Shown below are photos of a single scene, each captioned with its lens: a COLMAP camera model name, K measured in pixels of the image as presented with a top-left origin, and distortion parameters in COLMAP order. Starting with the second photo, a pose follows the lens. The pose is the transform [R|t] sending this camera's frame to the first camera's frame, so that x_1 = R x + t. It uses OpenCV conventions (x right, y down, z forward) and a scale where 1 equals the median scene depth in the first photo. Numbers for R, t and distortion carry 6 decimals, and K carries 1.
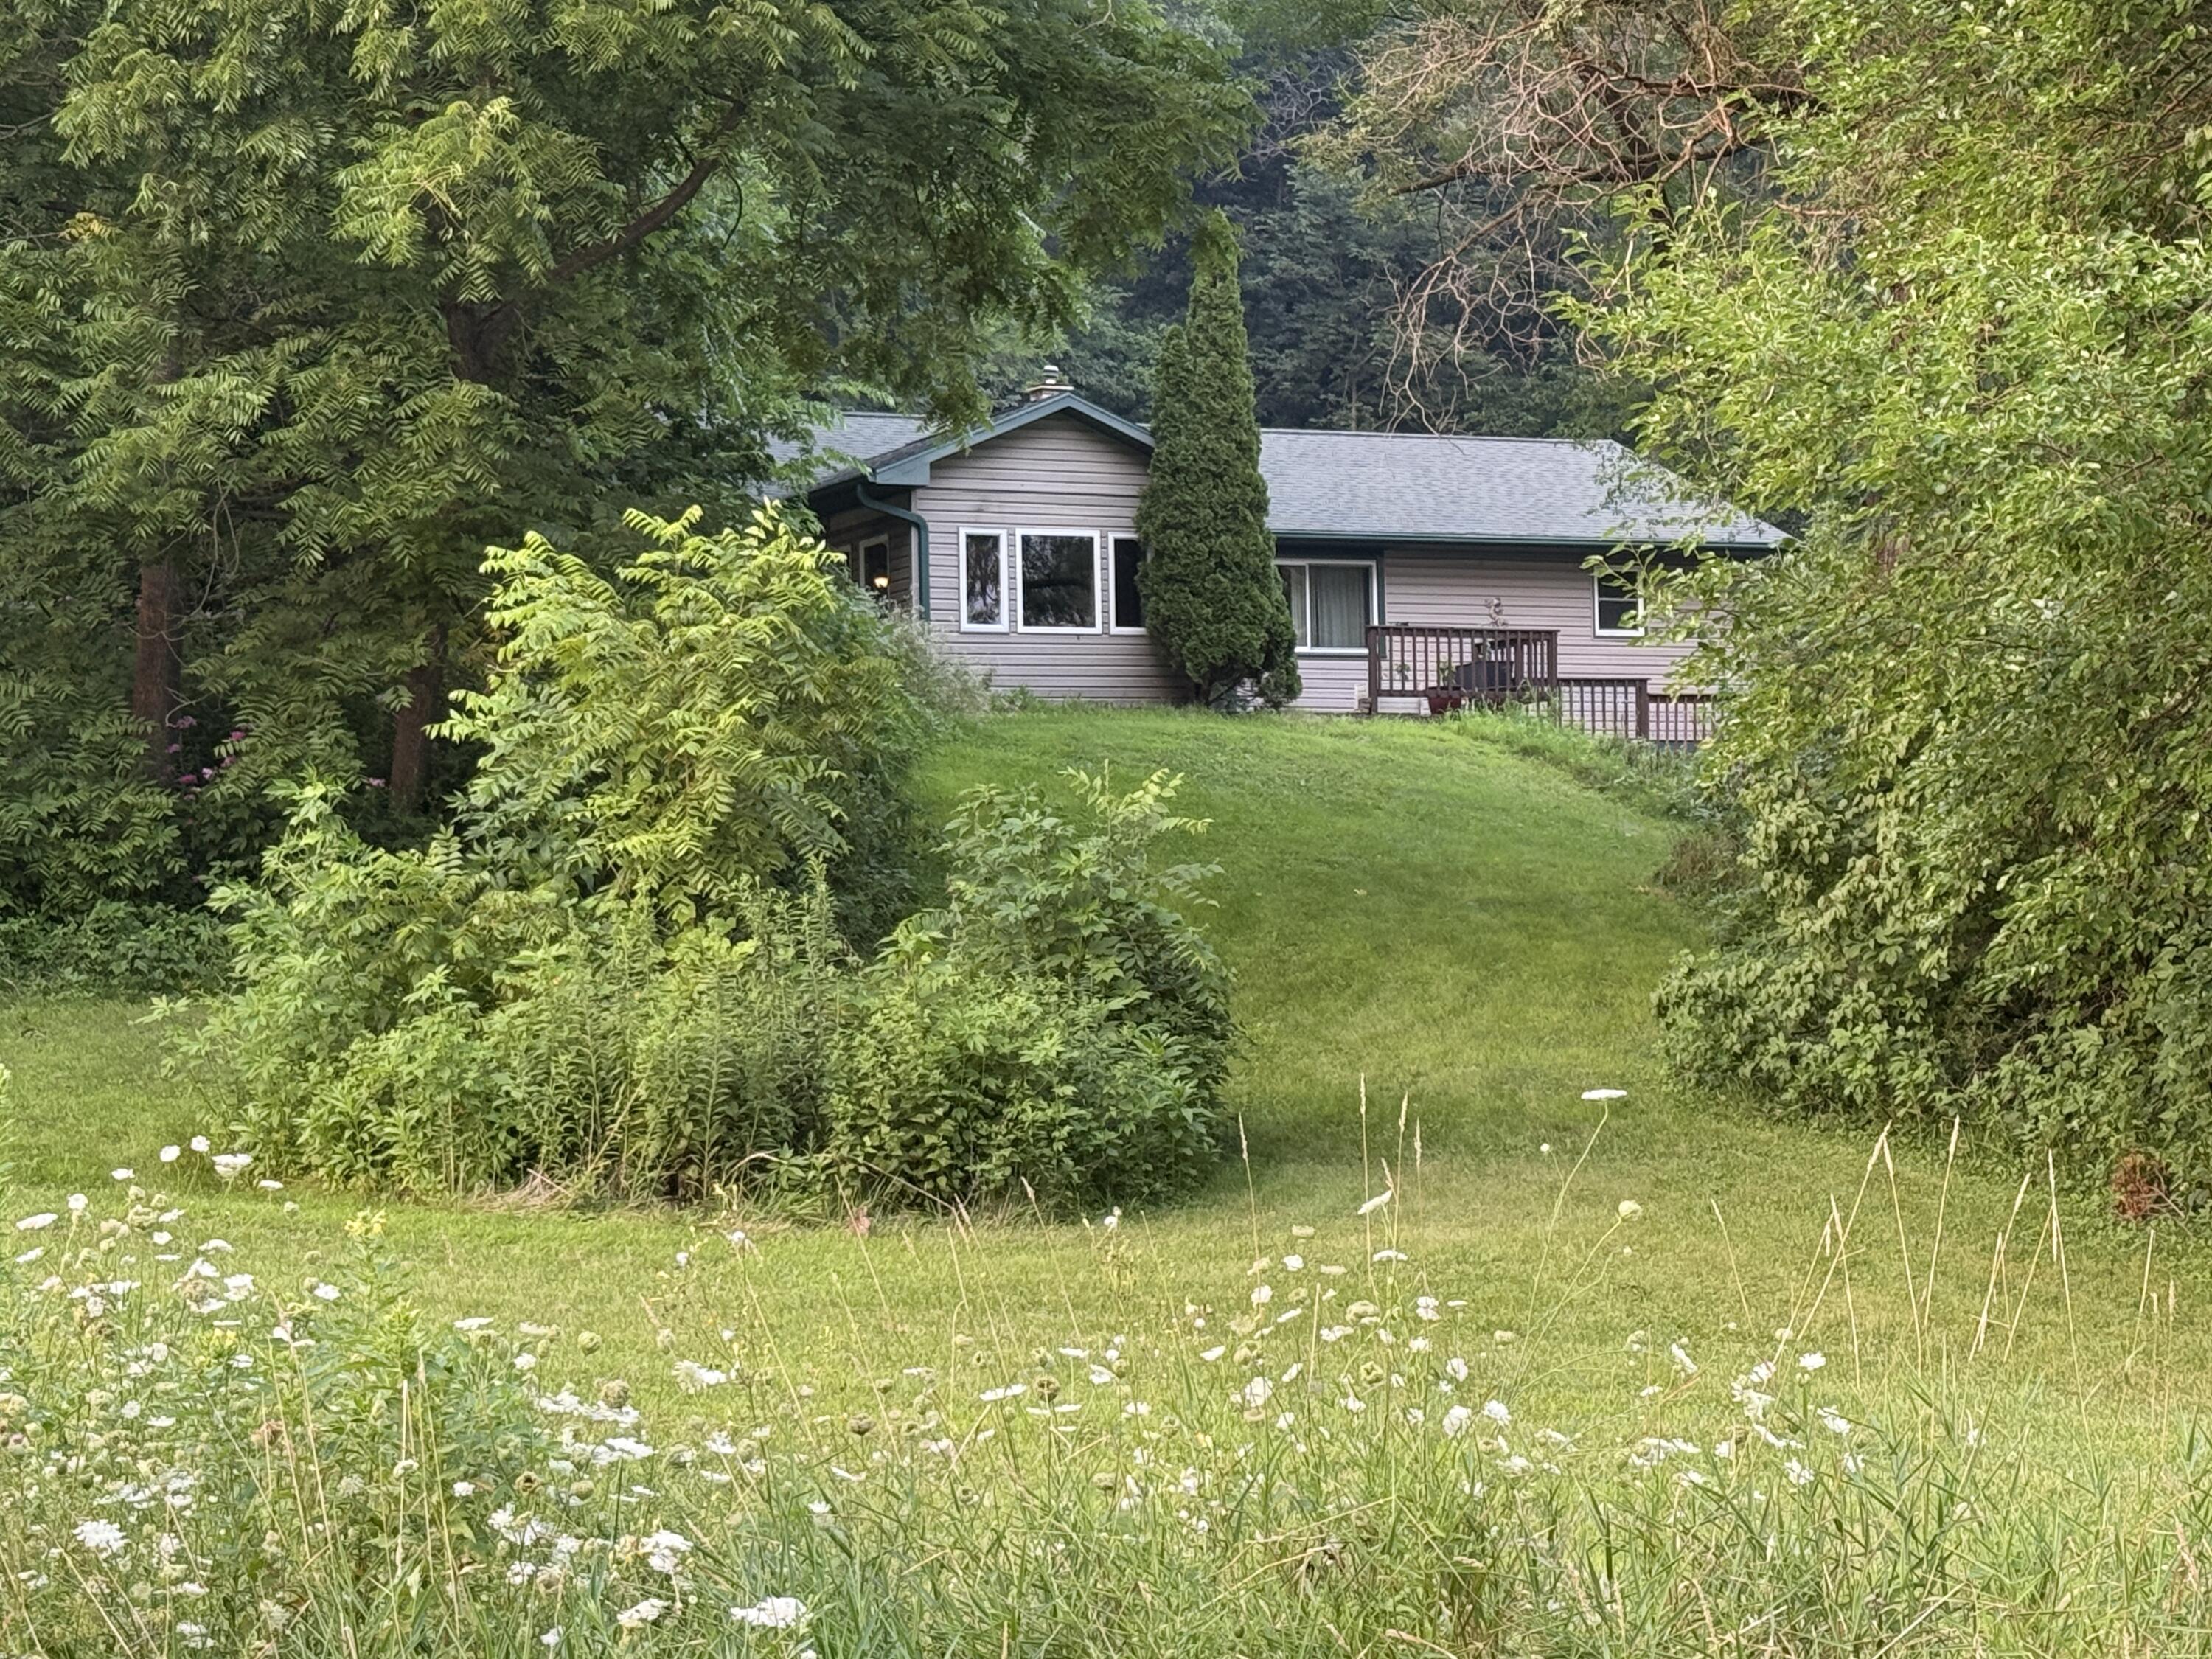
lens RADIAL K [[4578.1, 0, 1106.0], [0, 4578.1, 829.5], [0, 0, 1]] dist [-0.021104, -0.023065]
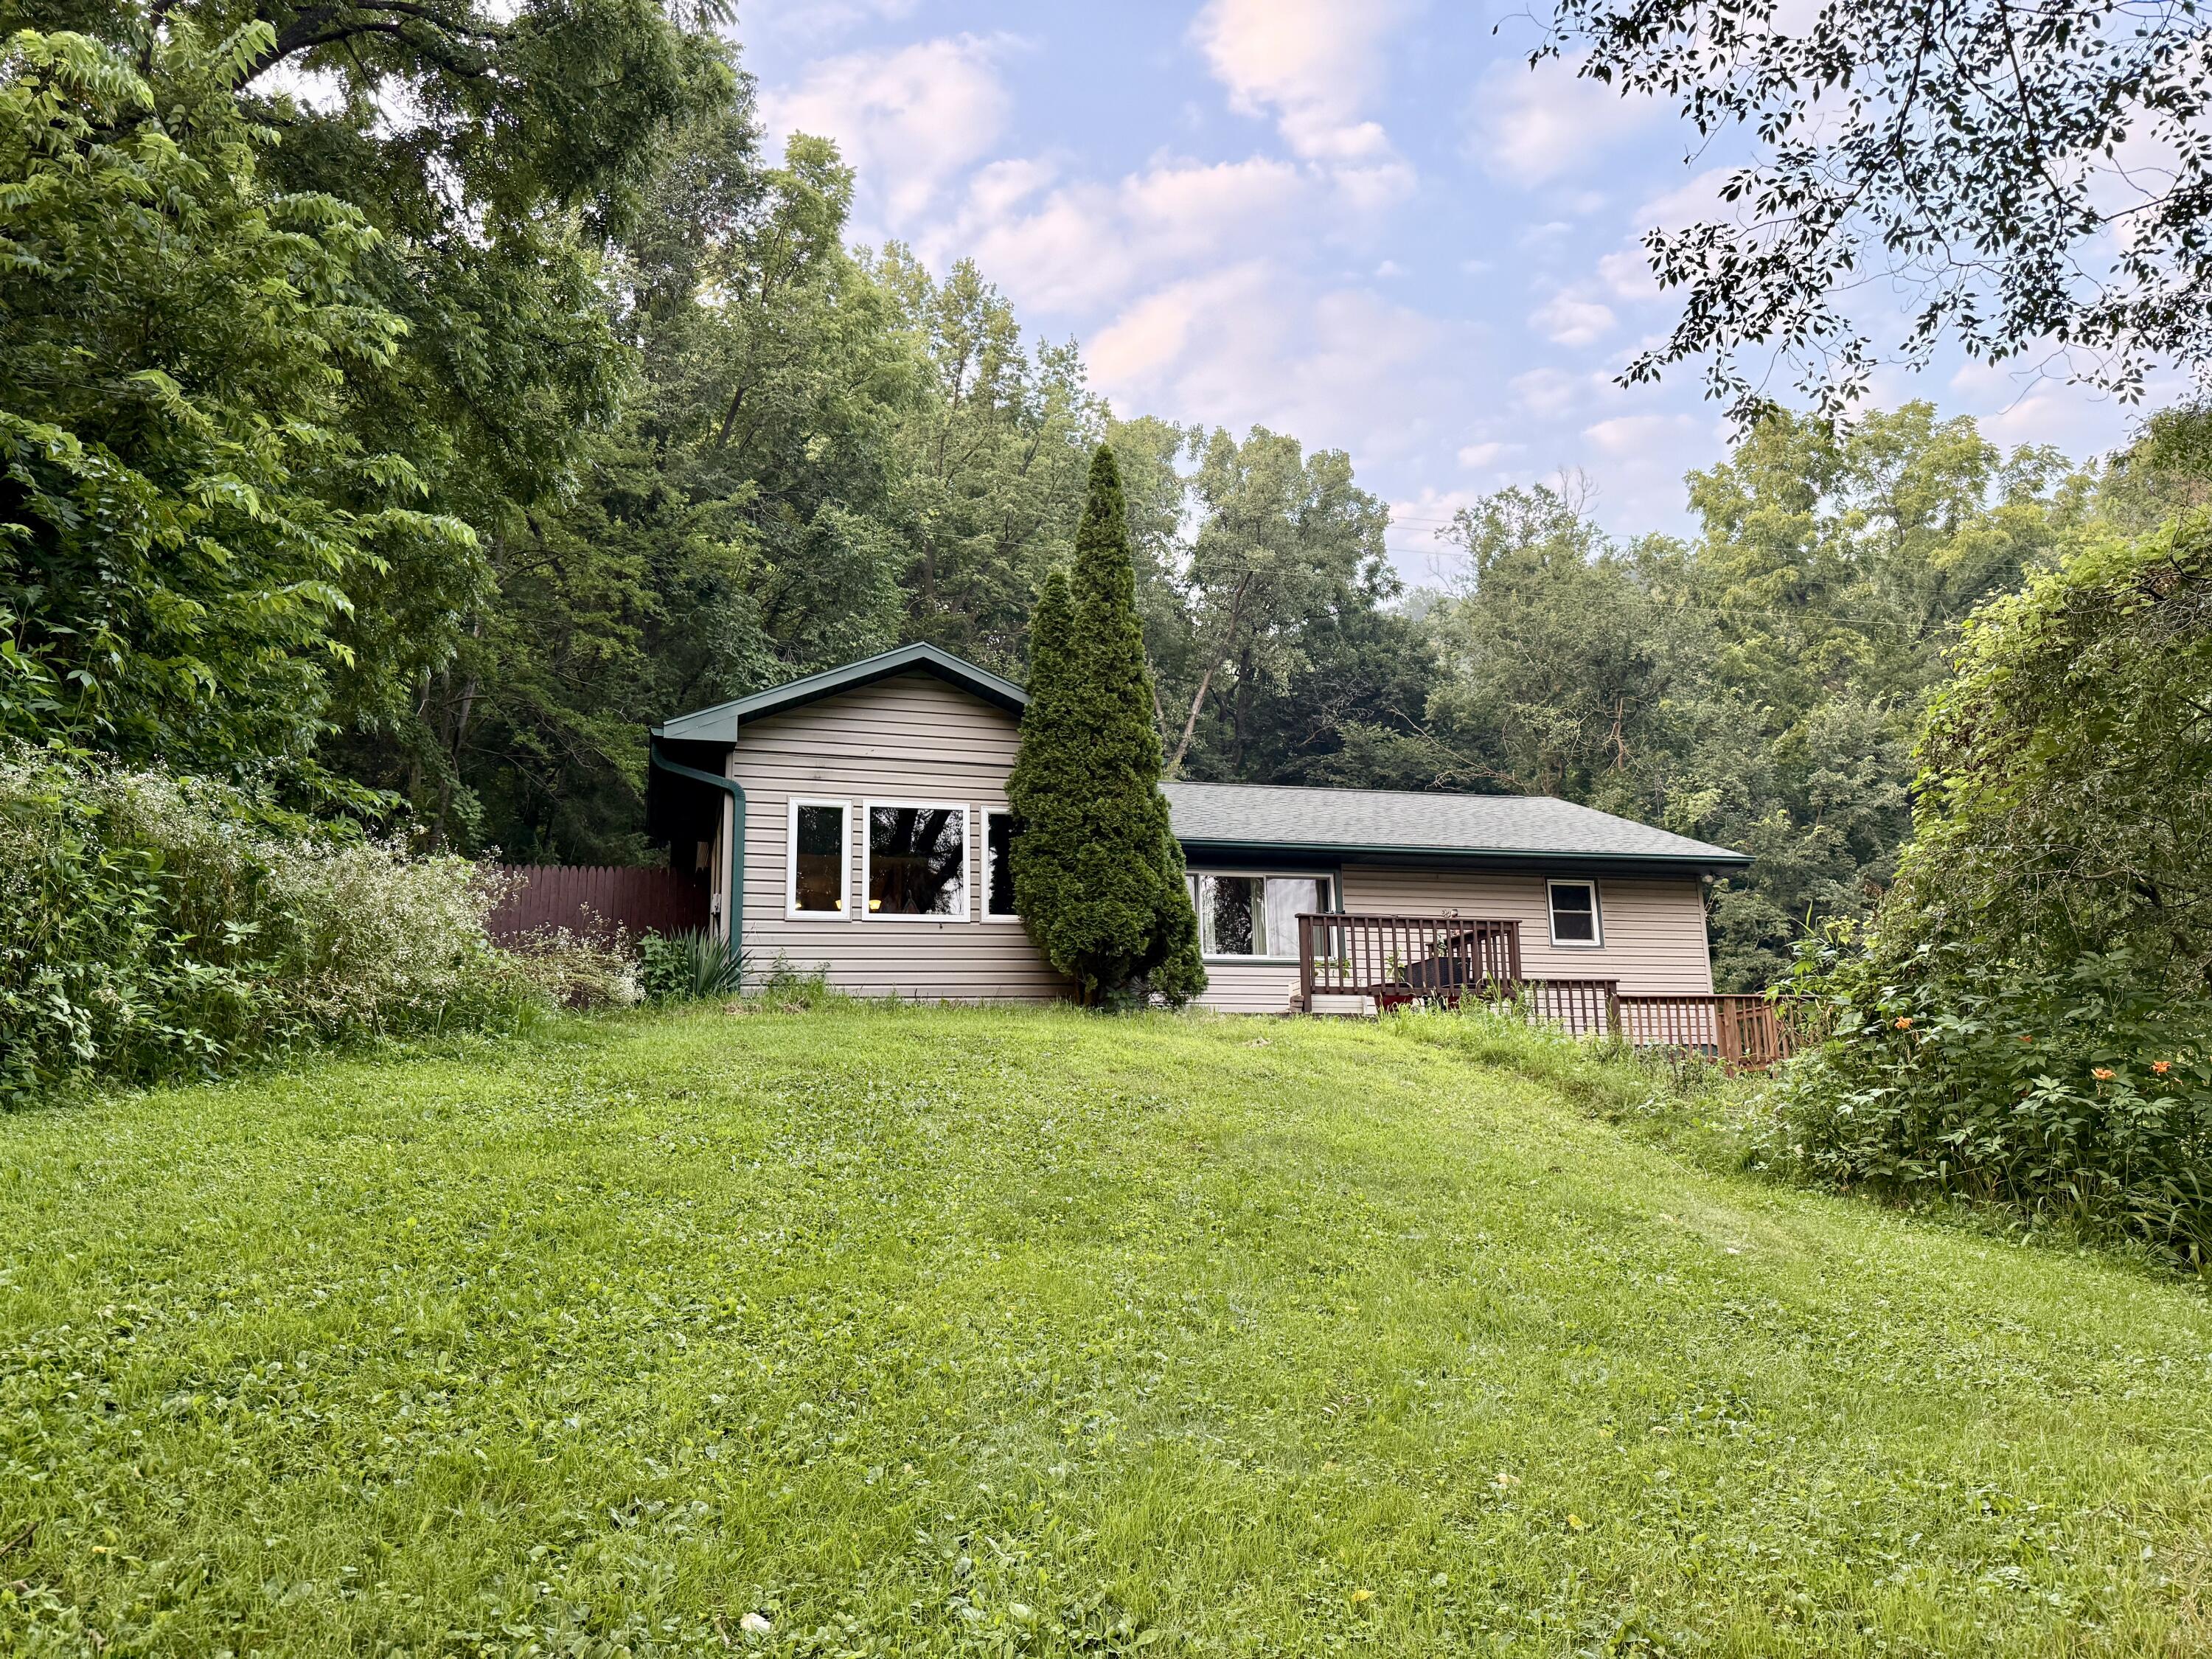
lens RADIAL K [[1535.1, 0, 1114.1], [0, 1535.1, 818.8], [0, 0, 1]] dist [0.108716, -0.004639]
pose [[0.989093, -0.033979, -0.143321, 0.067237], [0.009367, 0.985568, -0.169020, -0.013059], [0.146996, 0.165834, 0.975136, 0.721065]]
